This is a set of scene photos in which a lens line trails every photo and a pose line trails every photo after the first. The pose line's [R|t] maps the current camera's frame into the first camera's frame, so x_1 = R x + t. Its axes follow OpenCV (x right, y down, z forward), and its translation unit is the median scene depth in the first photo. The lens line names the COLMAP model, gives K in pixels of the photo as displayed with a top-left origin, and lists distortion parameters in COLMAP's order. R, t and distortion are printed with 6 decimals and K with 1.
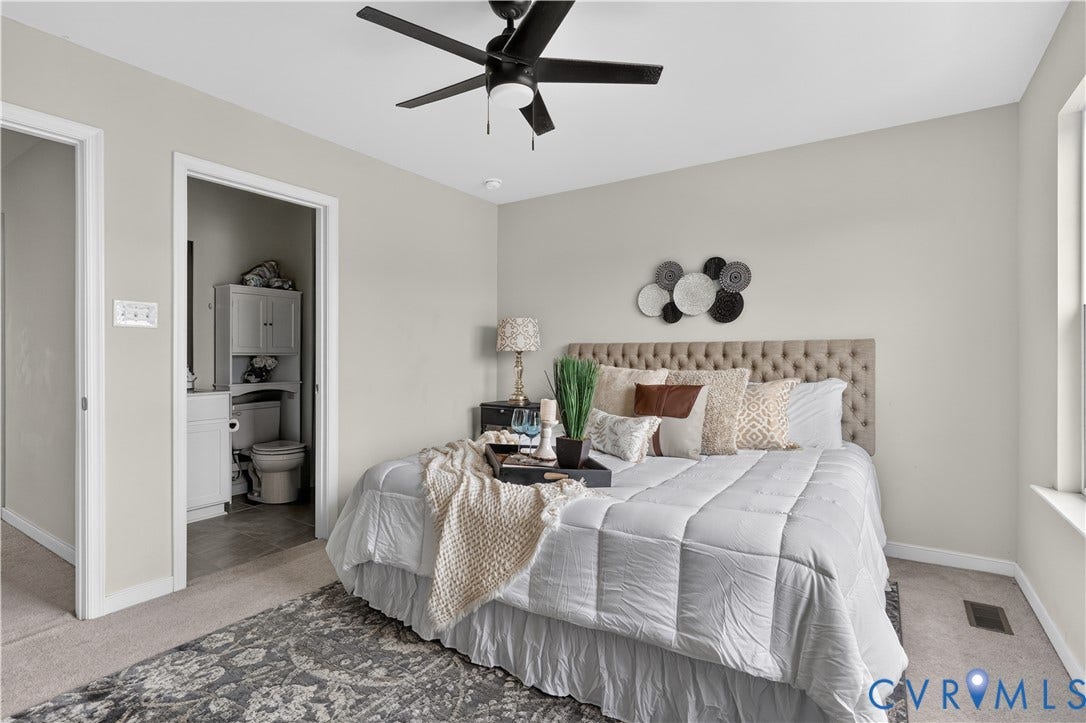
lens RADIAL K [[515.2, 0, 543.9], [0, 515.2, 354.0], [0, 0, 1]] dist [0.000835, 0.000174]
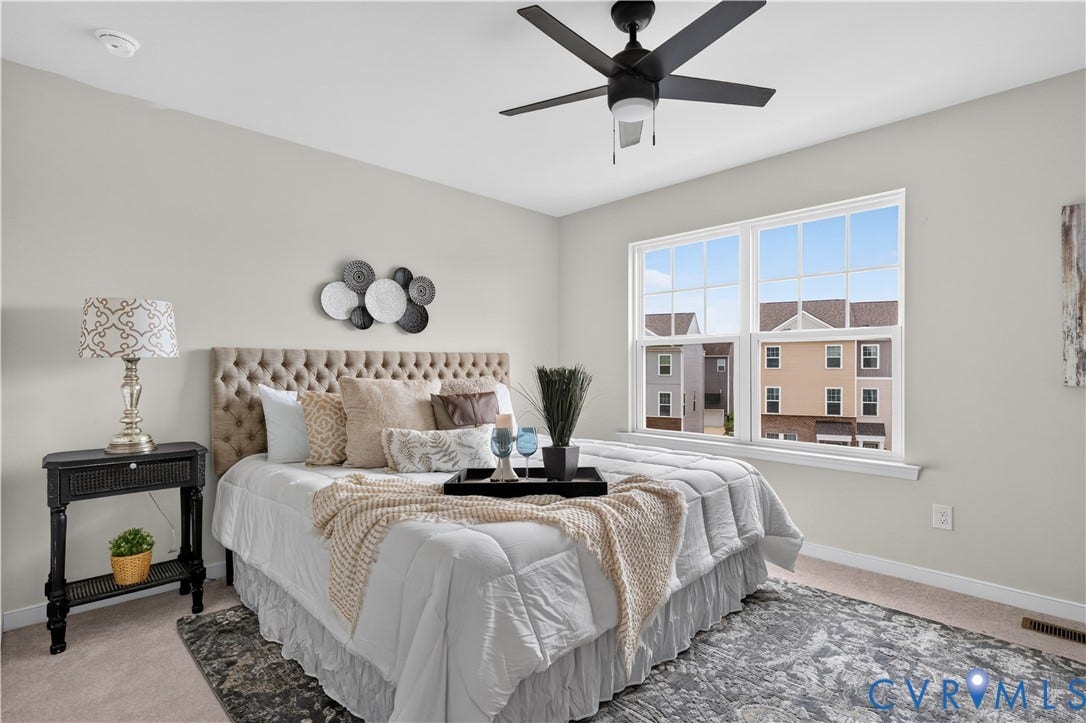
lens RADIAL K [[513.9, 0, 543.7], [0, 513.9, 366.4], [0, 0, 1]] dist [0.001236, 0.000180]
pose [[0.228345, -0.004362, 0.973571, -0.676904], [-0.002388, 0.999984, 0.005040, 0.000102], [-0.973577, -0.003476, 0.228331, 0.582637]]
